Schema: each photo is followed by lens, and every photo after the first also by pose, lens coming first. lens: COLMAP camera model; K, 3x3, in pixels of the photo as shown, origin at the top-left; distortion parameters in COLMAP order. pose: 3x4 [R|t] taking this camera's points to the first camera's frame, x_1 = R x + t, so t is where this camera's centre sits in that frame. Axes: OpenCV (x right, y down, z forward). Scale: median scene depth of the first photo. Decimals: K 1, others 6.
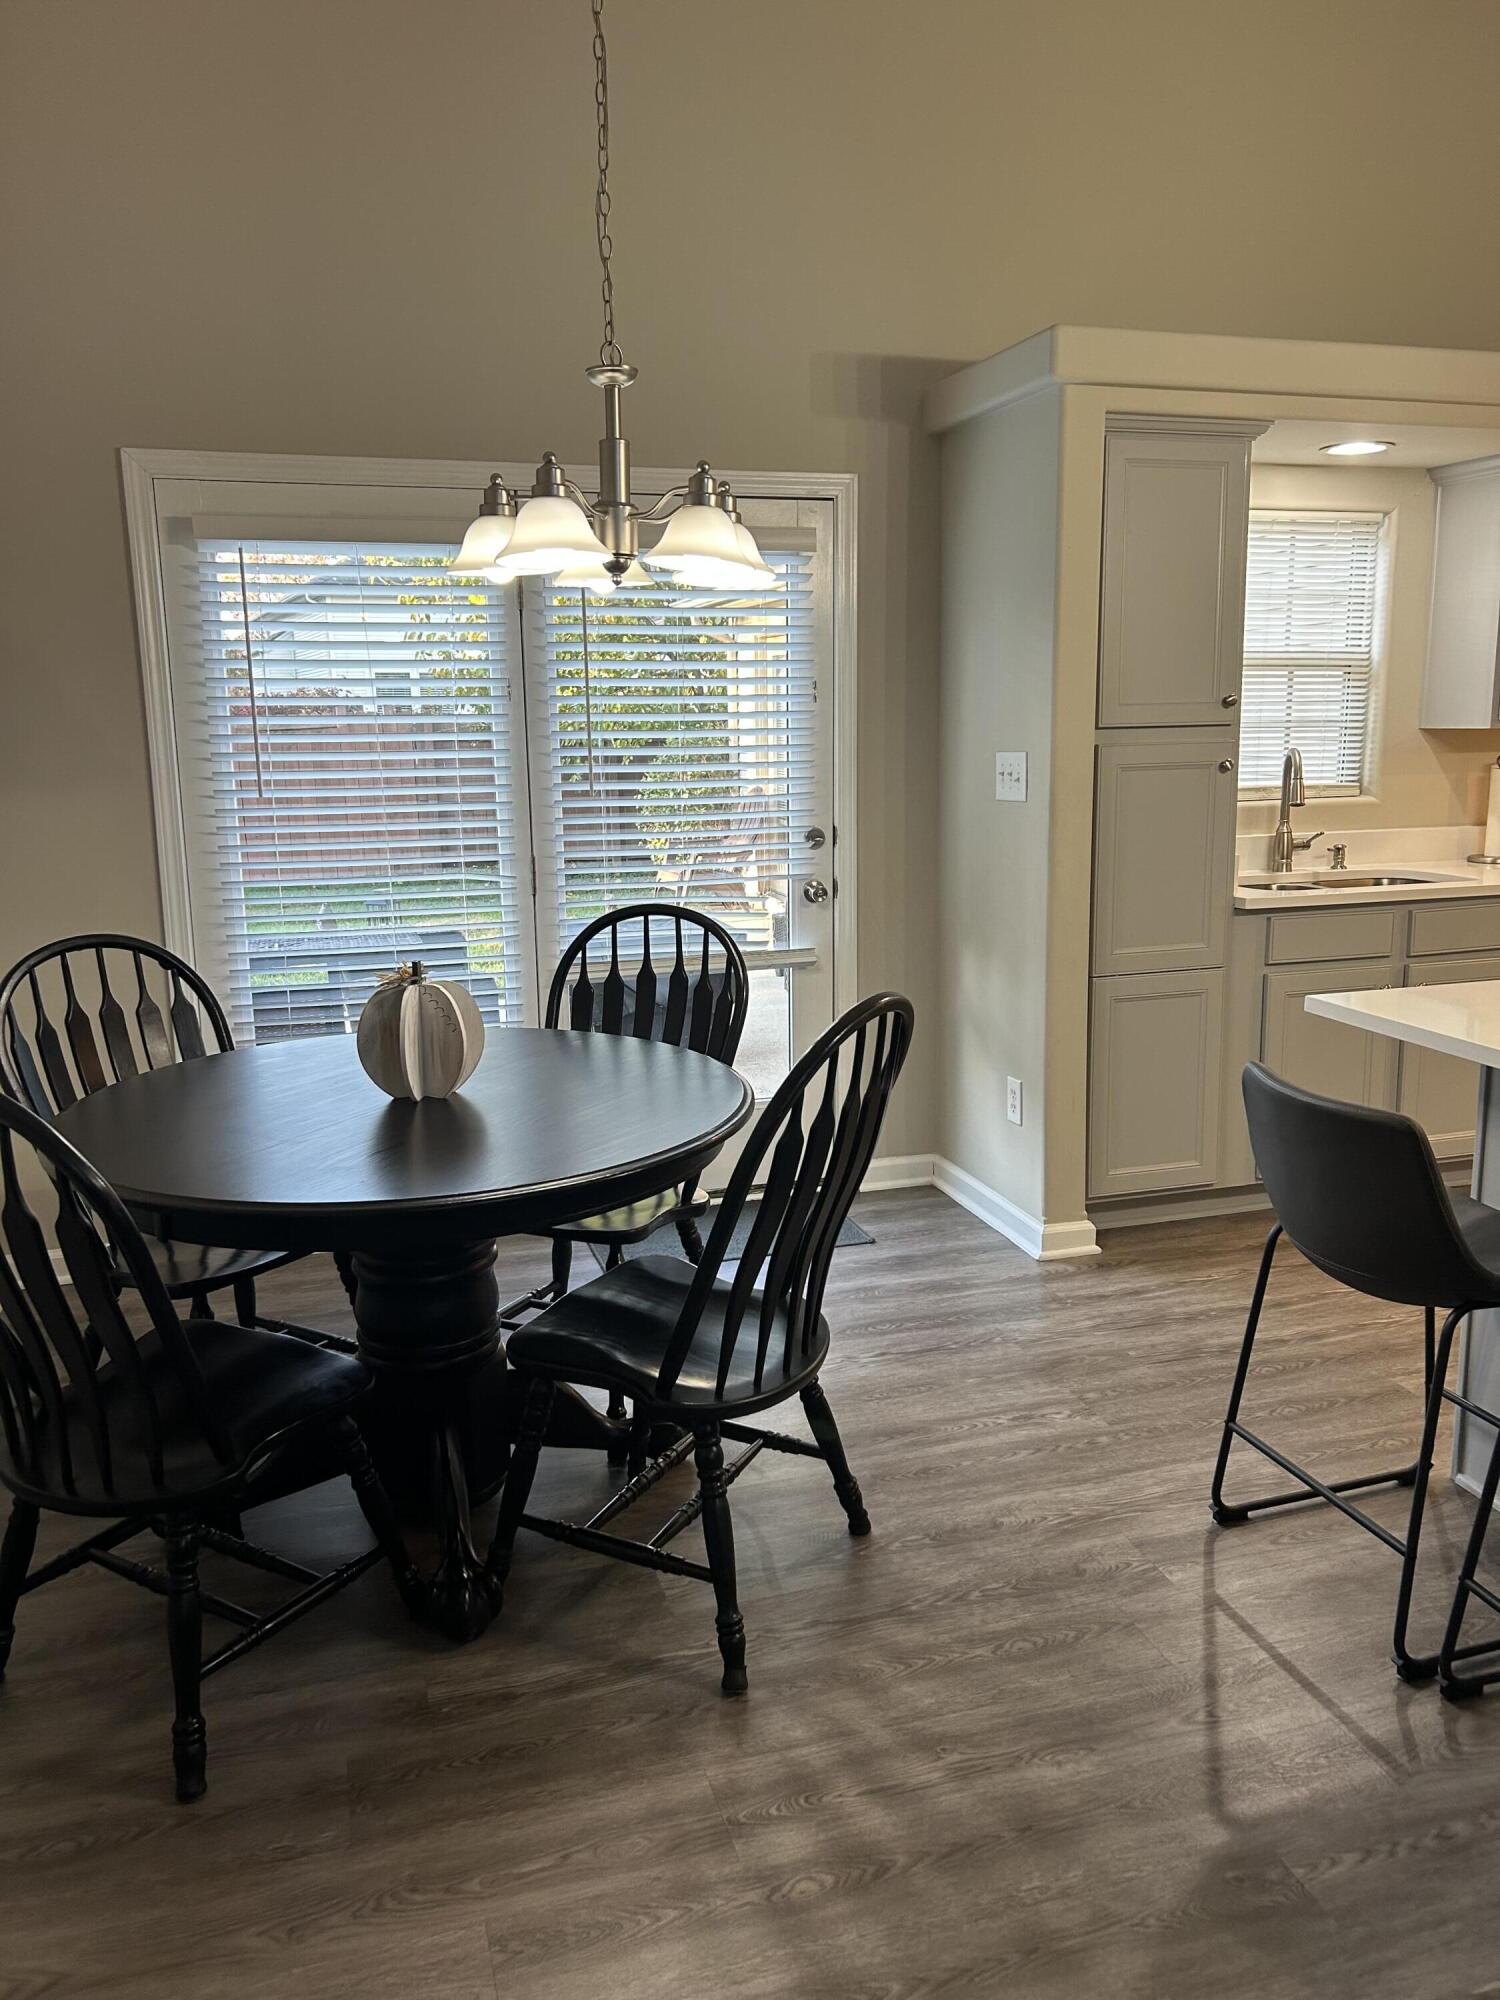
lens RADIAL K [[1498.0, 0, 715.7], [0, 1498.0, 996.9], [0, 0, 1]] dist [0.002598, -0.001114]
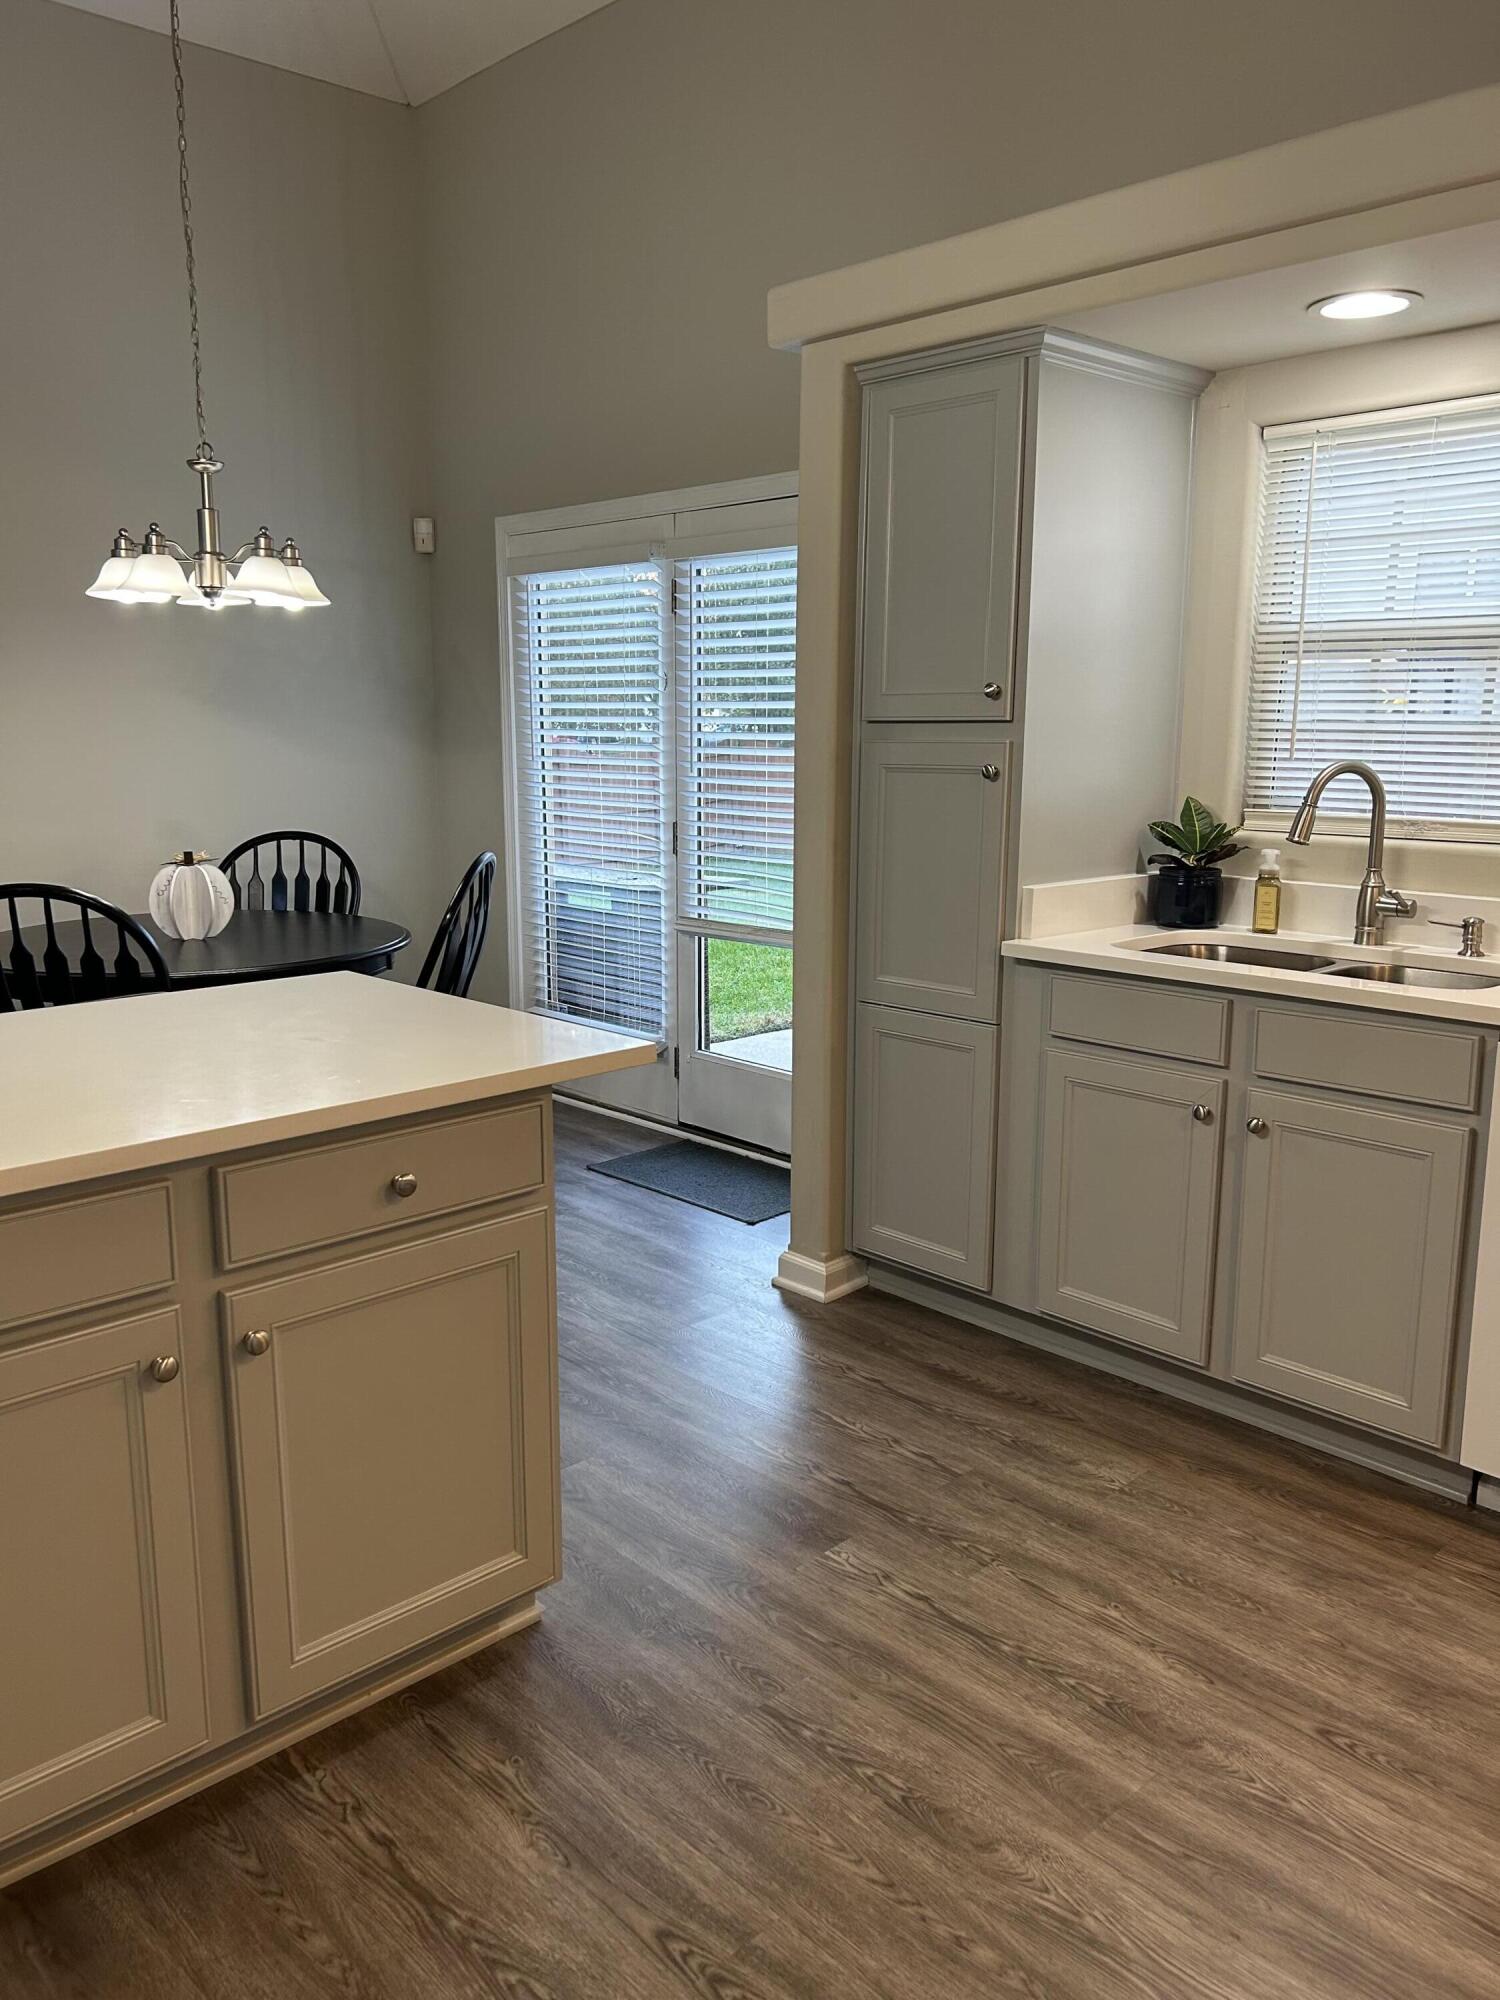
lens RADIAL K [[1498.0, 0, 715.7], [0, 1498.0, 996.9], [0, 0, 1]] dist [0.002598, -0.001114]
pose [[0.458184, 0.177726, -0.870908, 1.002468], [-0.181281, 0.977897, 0.104188, -0.093159], [0.870175, 0.110142, 0.480276, 0.504468]]
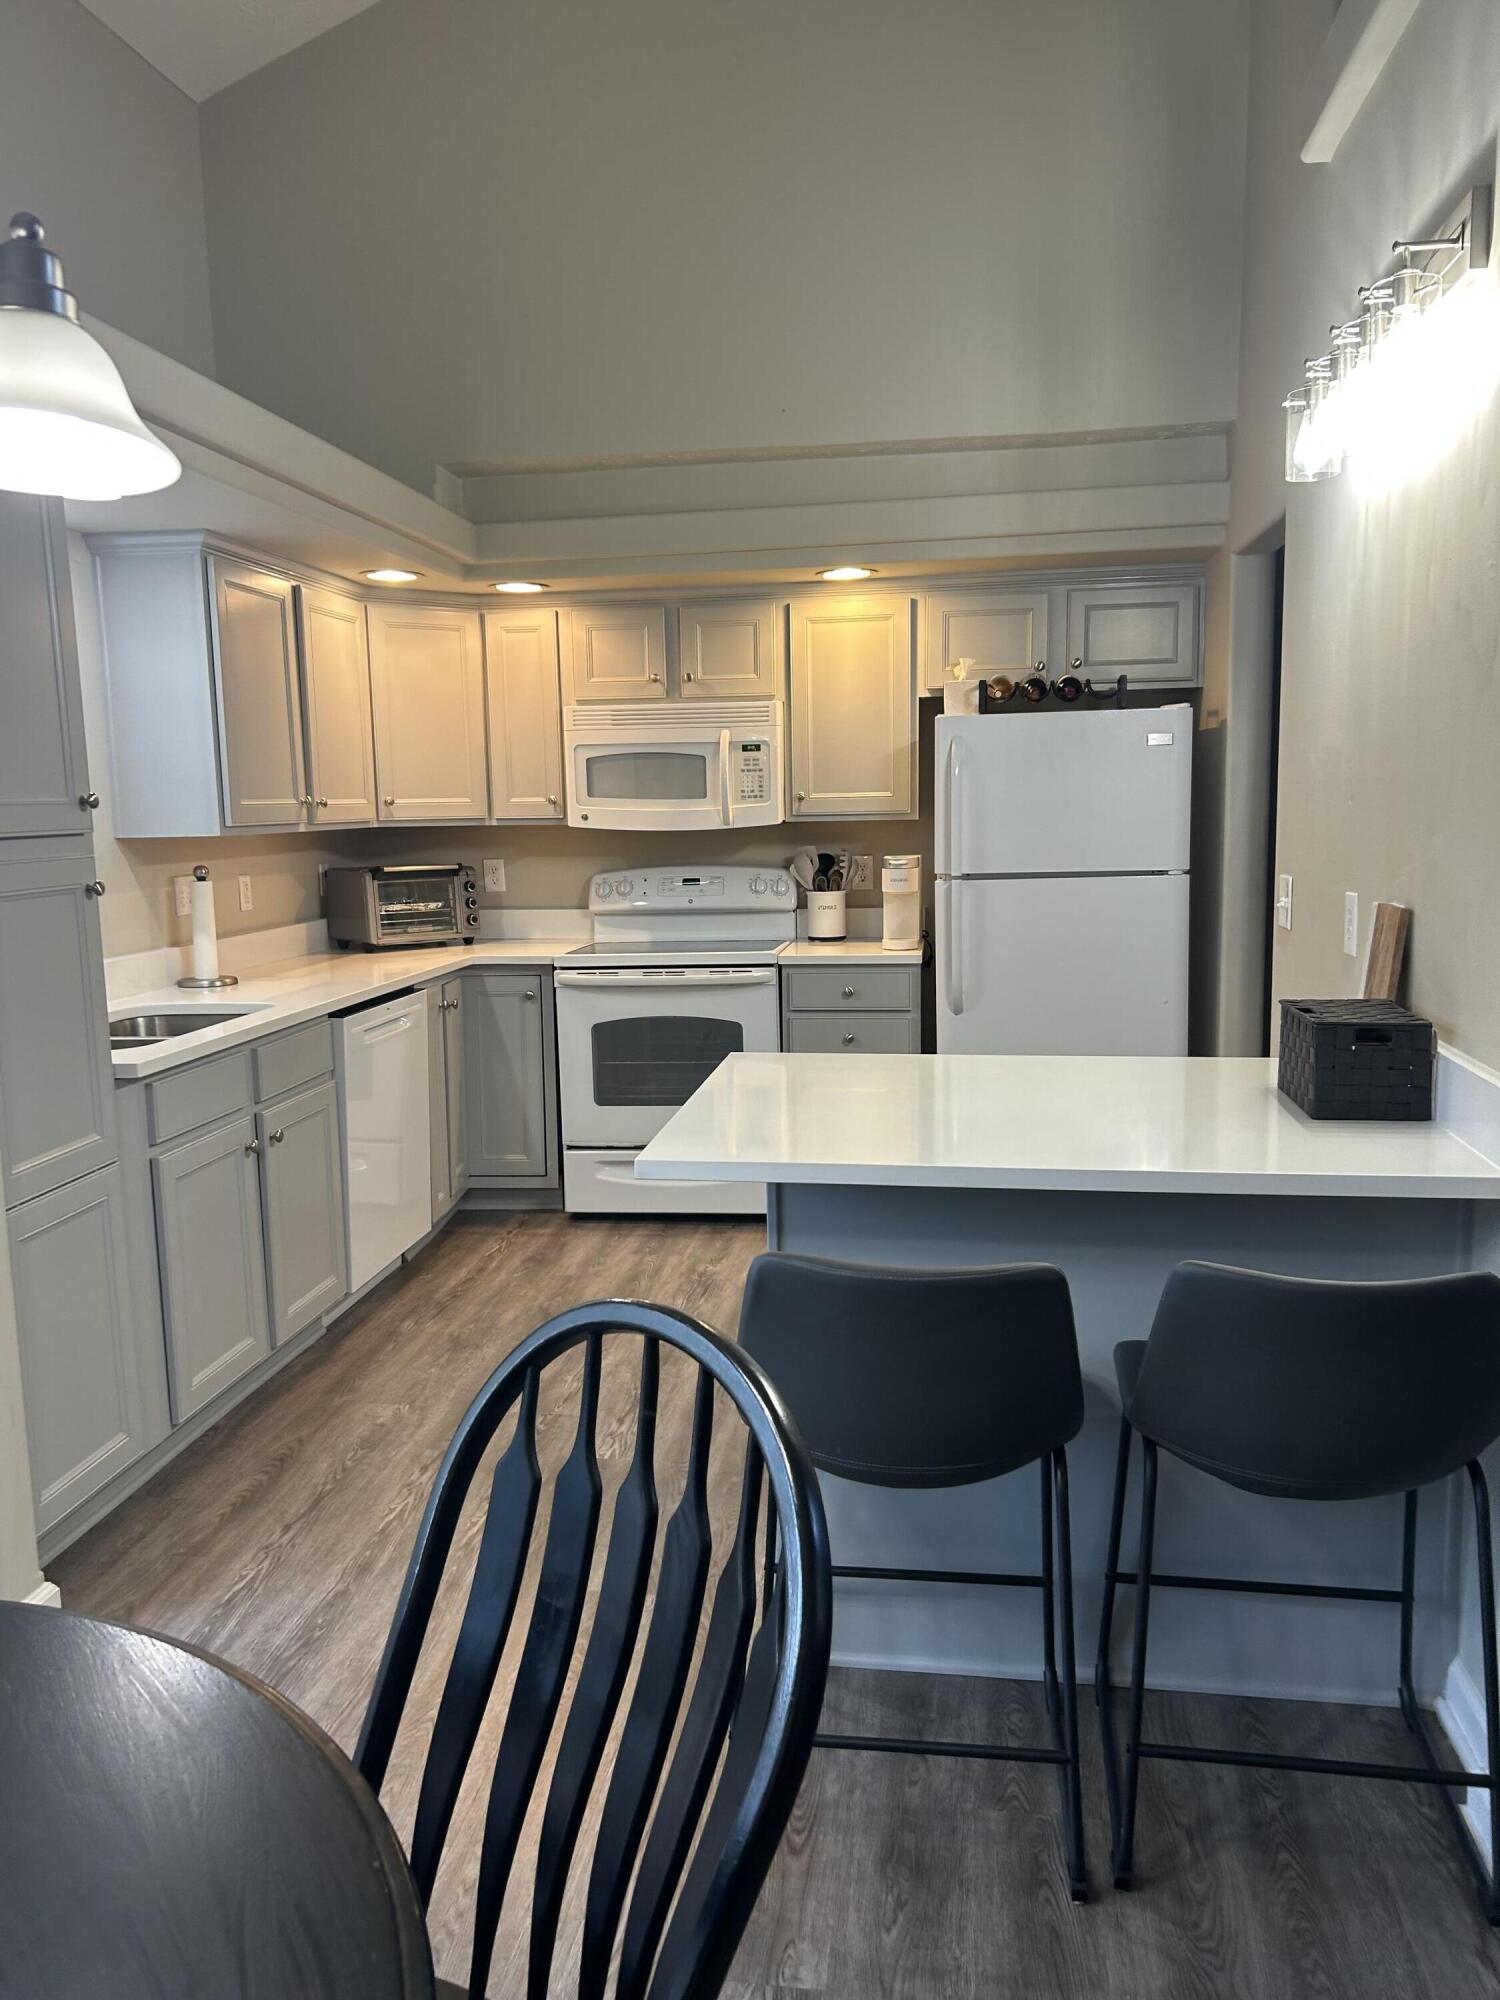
lens RADIAL K [[1498.0, 0, 715.7], [0, 1498.0, 996.9], [0, 0, 1]] dist [0.002598, -0.001114]
pose [[0.430513, -0.122717, 0.894203, -0.184621], [0.199528, 0.979143, 0.038311, -0.069716], [-0.880254, 0.161926, 0.446019, 0.419358]]
